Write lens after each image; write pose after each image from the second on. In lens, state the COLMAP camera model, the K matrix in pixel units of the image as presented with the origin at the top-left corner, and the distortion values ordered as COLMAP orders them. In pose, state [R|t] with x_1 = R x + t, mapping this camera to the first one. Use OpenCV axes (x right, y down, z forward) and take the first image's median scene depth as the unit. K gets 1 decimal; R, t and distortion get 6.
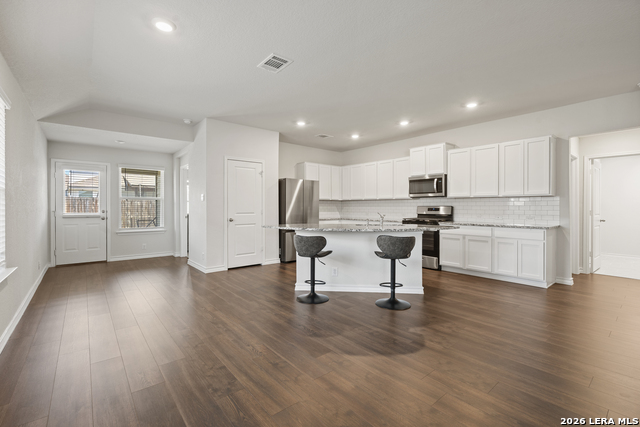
lens RADIAL K [[283.2, 0, 320.7], [0, 283.2, 209.5], [0, 0, 1]] dist [-0.011477, -0.000008]
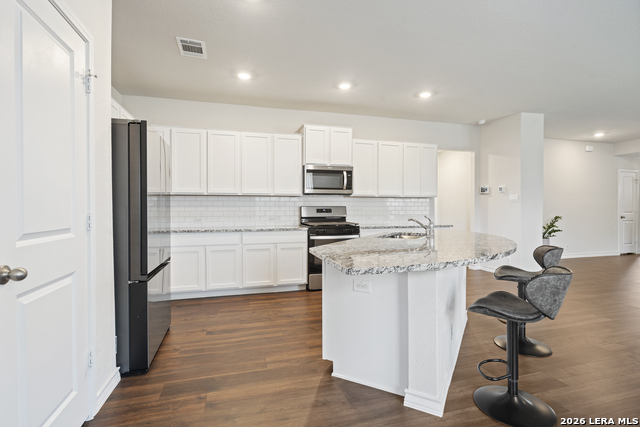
lens RADIAL K [[311.8, 0, 319.4], [0, 311.8, 209.4], [0, 0, 1]] dist [-0.003340, -0.000435]
pose [[0.410849, -0.004150, 0.911694, -0.415865], [0.005852, 0.999981, 0.001914, -0.005519], [-0.911685, 0.004549, 0.410865, 0.717739]]
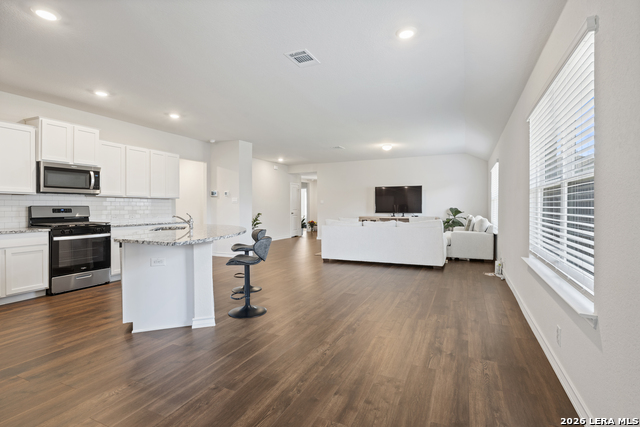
lens RADIAL K [[311.8, 0, 319.4], [0, 311.8, 209.4], [0, 0, 1]] dist [-0.003340, -0.000435]
pose [[-0.418699, -0.005486, 0.908108, -0.659143], [0.007257, 0.999930, 0.009387, -0.006190], [-0.908096, 0.010520, -0.418630, 0.795658]]
